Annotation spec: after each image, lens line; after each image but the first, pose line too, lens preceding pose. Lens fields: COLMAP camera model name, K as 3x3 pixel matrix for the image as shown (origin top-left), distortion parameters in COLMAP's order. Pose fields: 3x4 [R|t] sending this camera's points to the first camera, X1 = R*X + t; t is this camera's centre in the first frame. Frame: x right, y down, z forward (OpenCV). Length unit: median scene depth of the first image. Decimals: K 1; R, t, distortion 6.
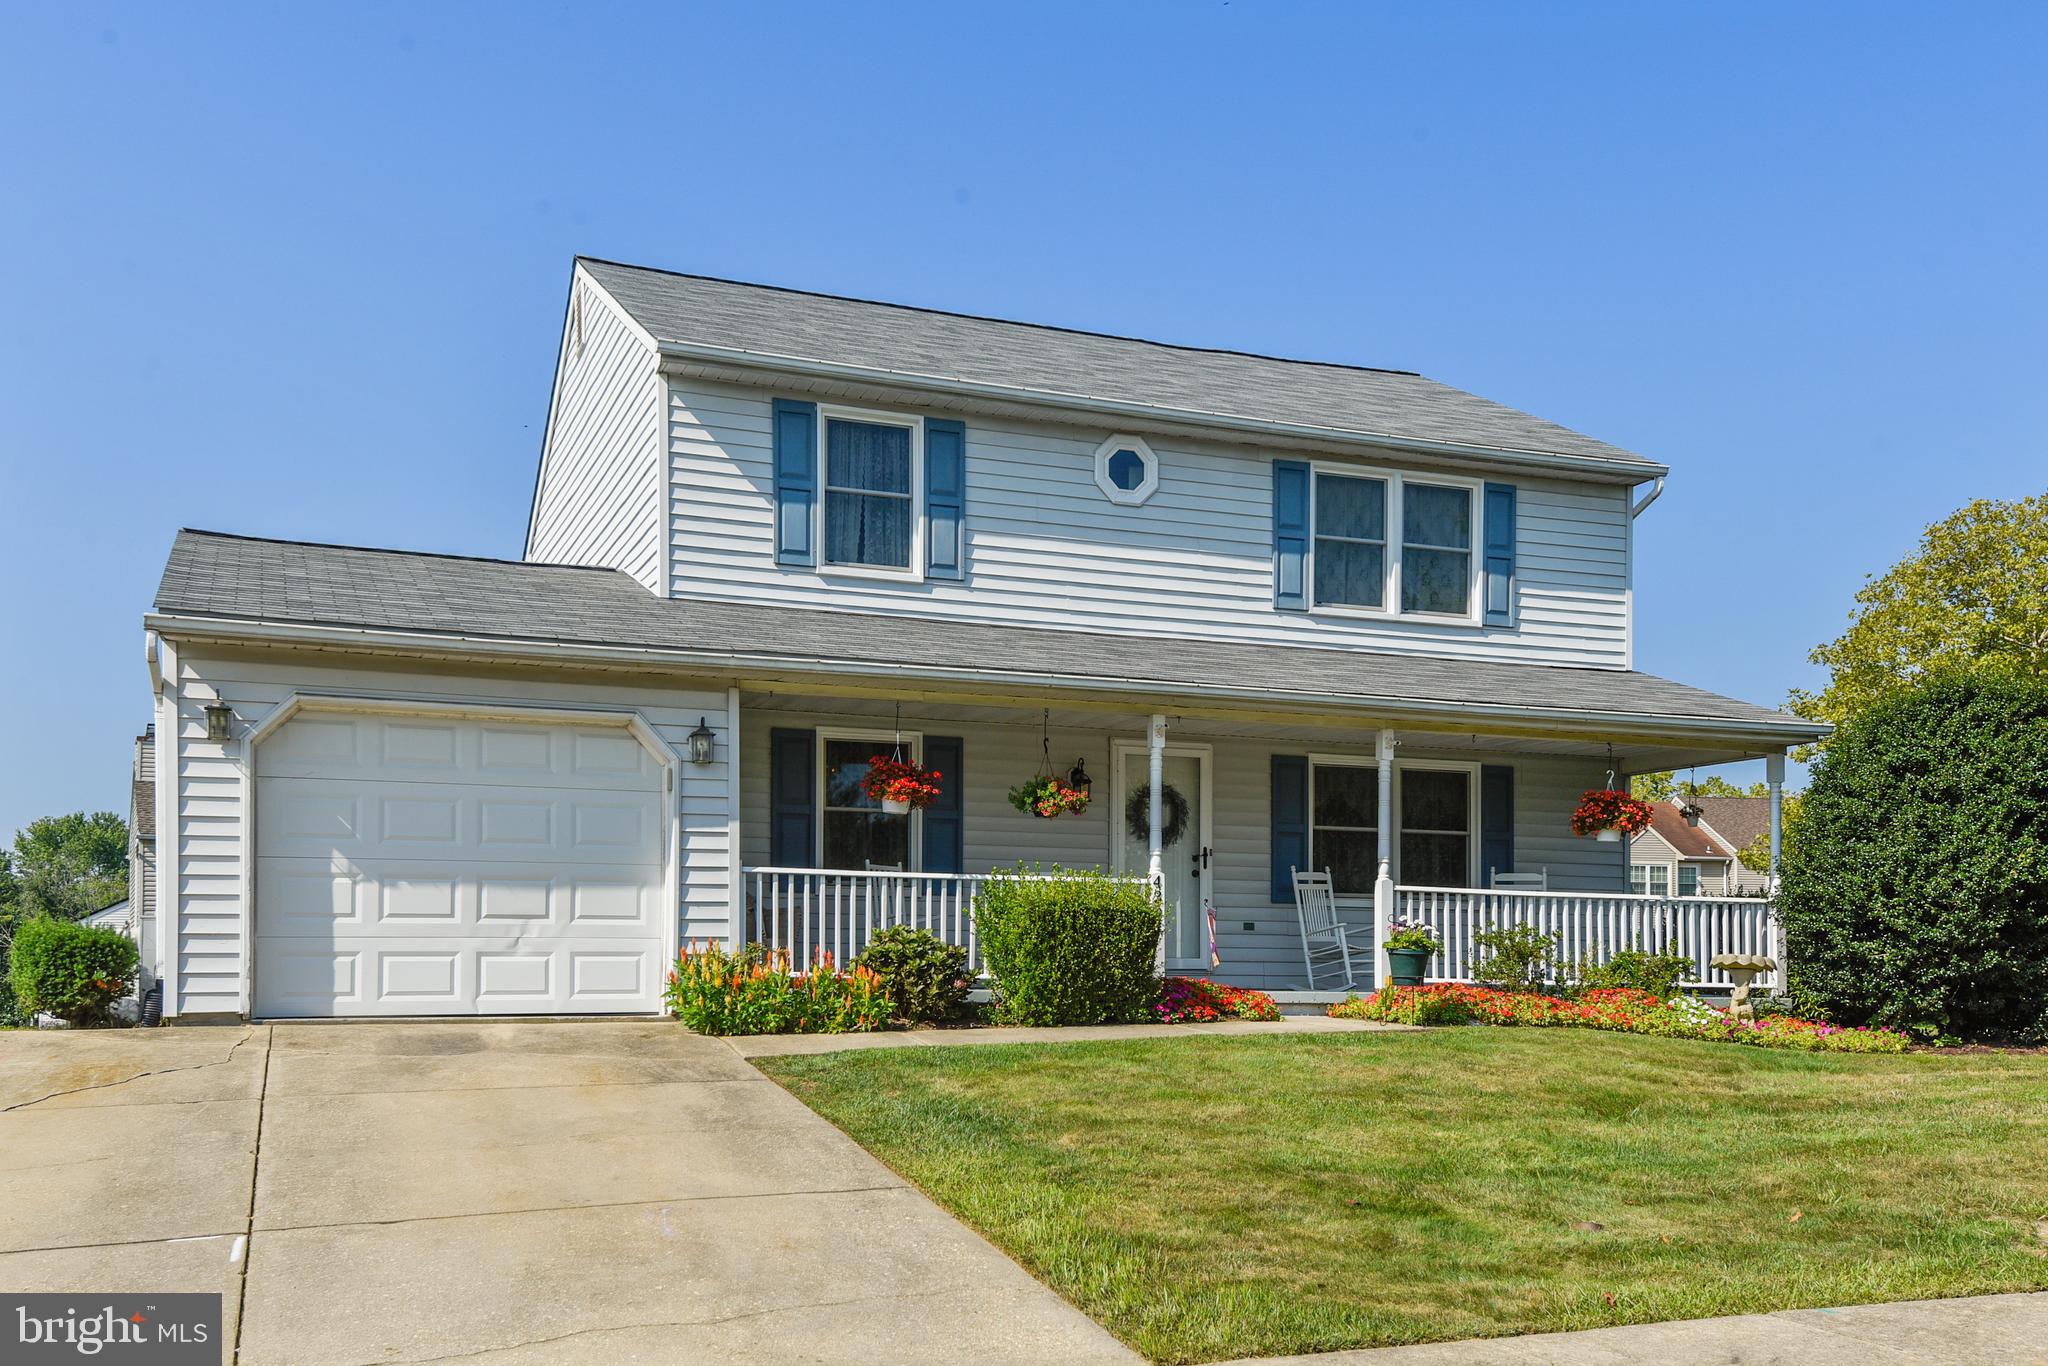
lens RADIAL K [[1912.0, 0, 1026.1], [0, 1912.0, 679.5], [0, 0, 1]] dist [0.130911, 0.000000]
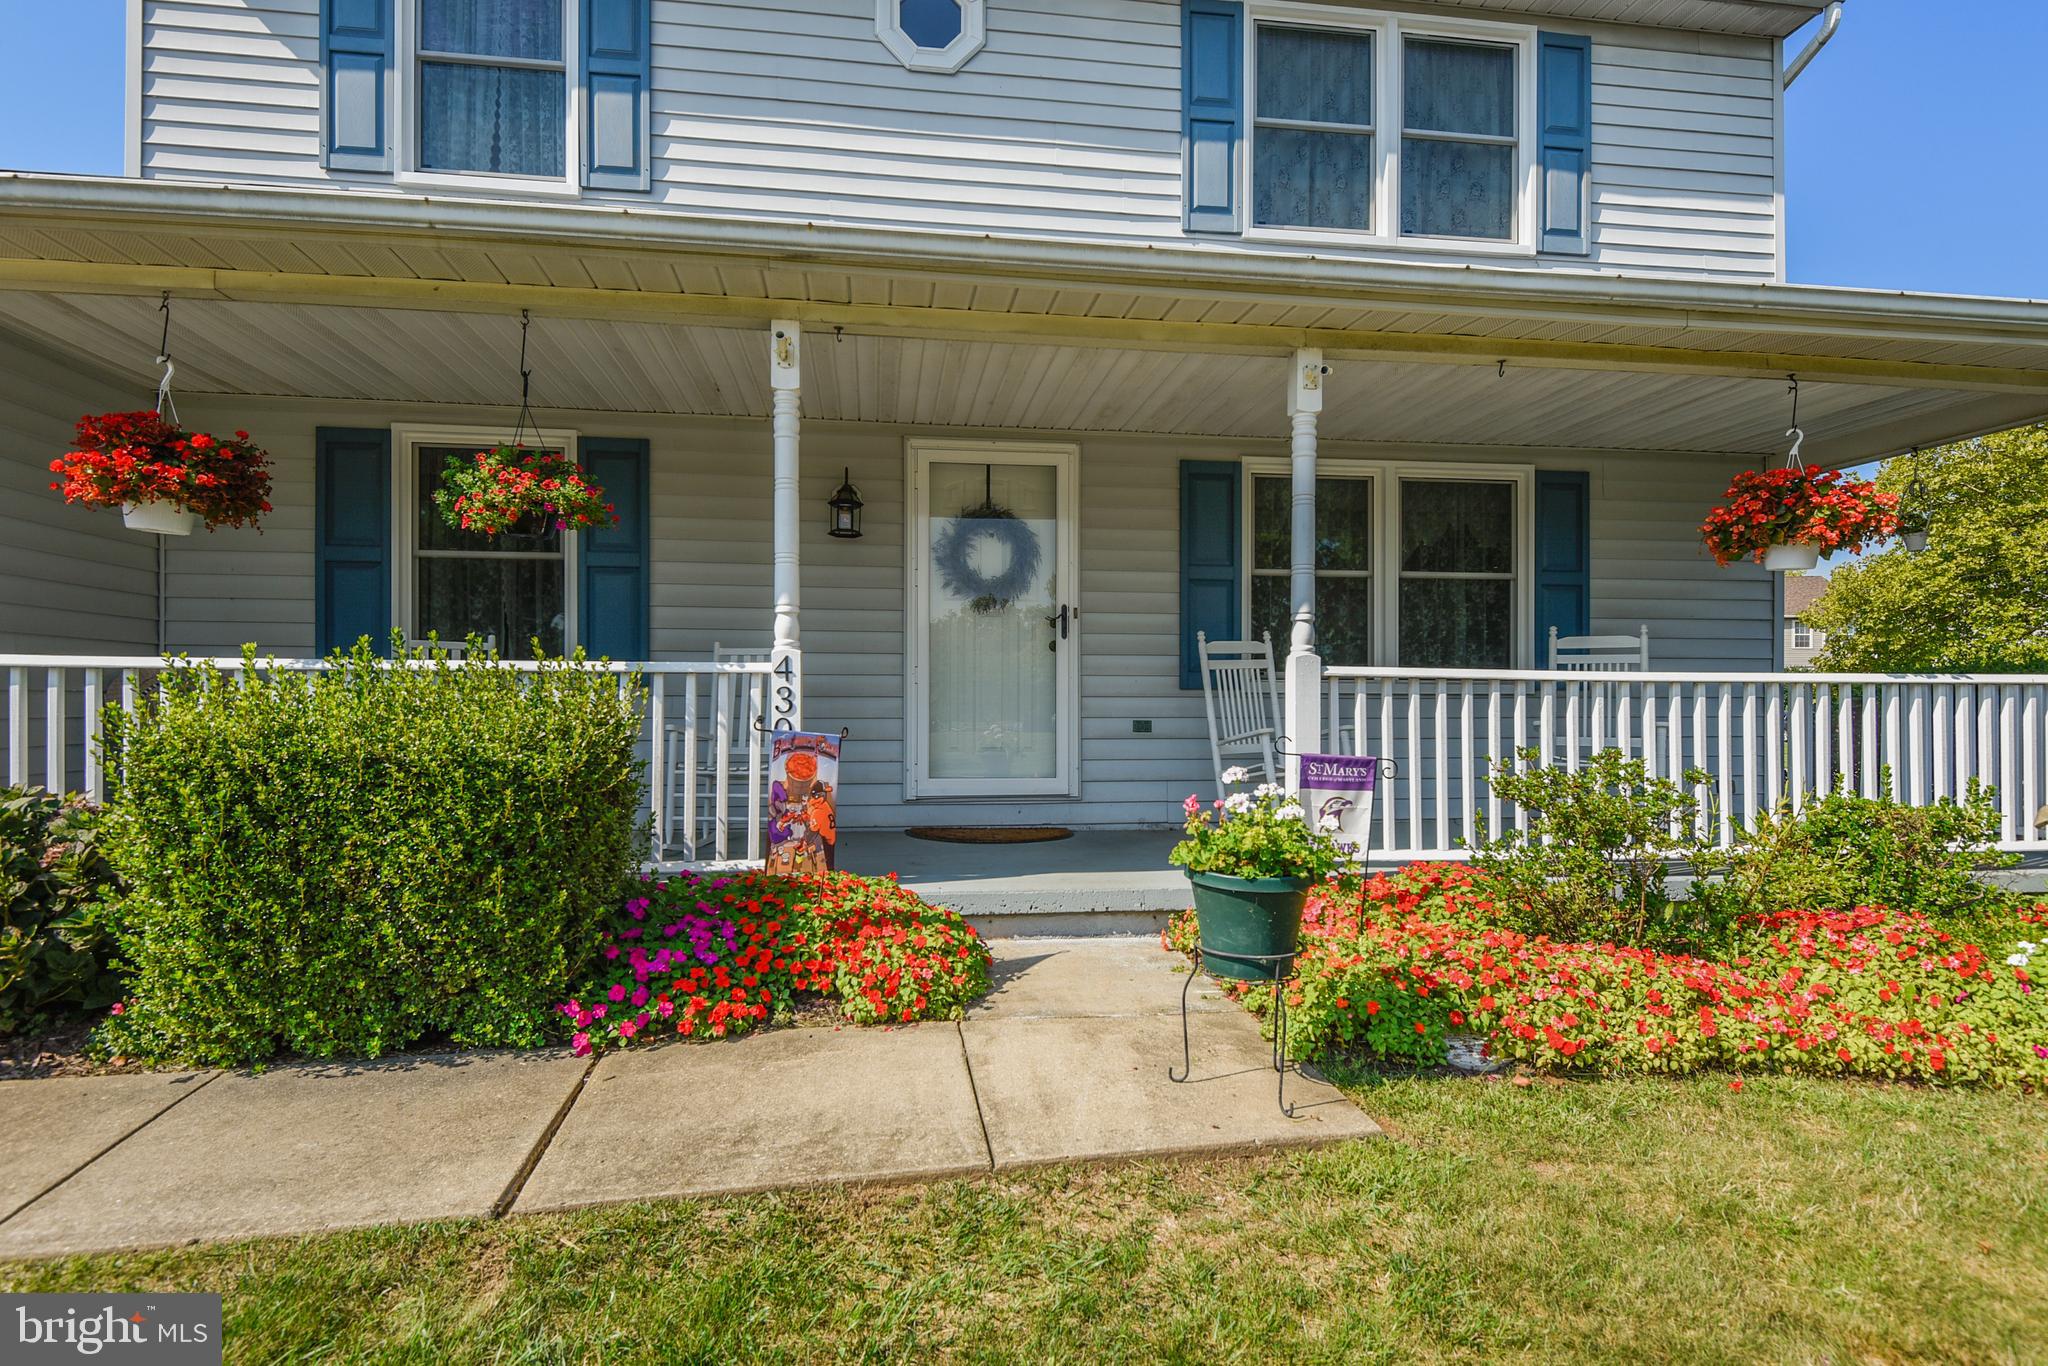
lens RADIAL K [[1107.5, 0, 1021.3], [0, 1107.5, 606.9], [0, 0, 1]] dist [0.003137, -0.006528]
pose [[0.974052, -0.020466, -0.225397, 0.159687], [0.035773, 0.997306, 0.064035, 0.063257], [0.223479, -0.070436, 0.972160, 0.630706]]
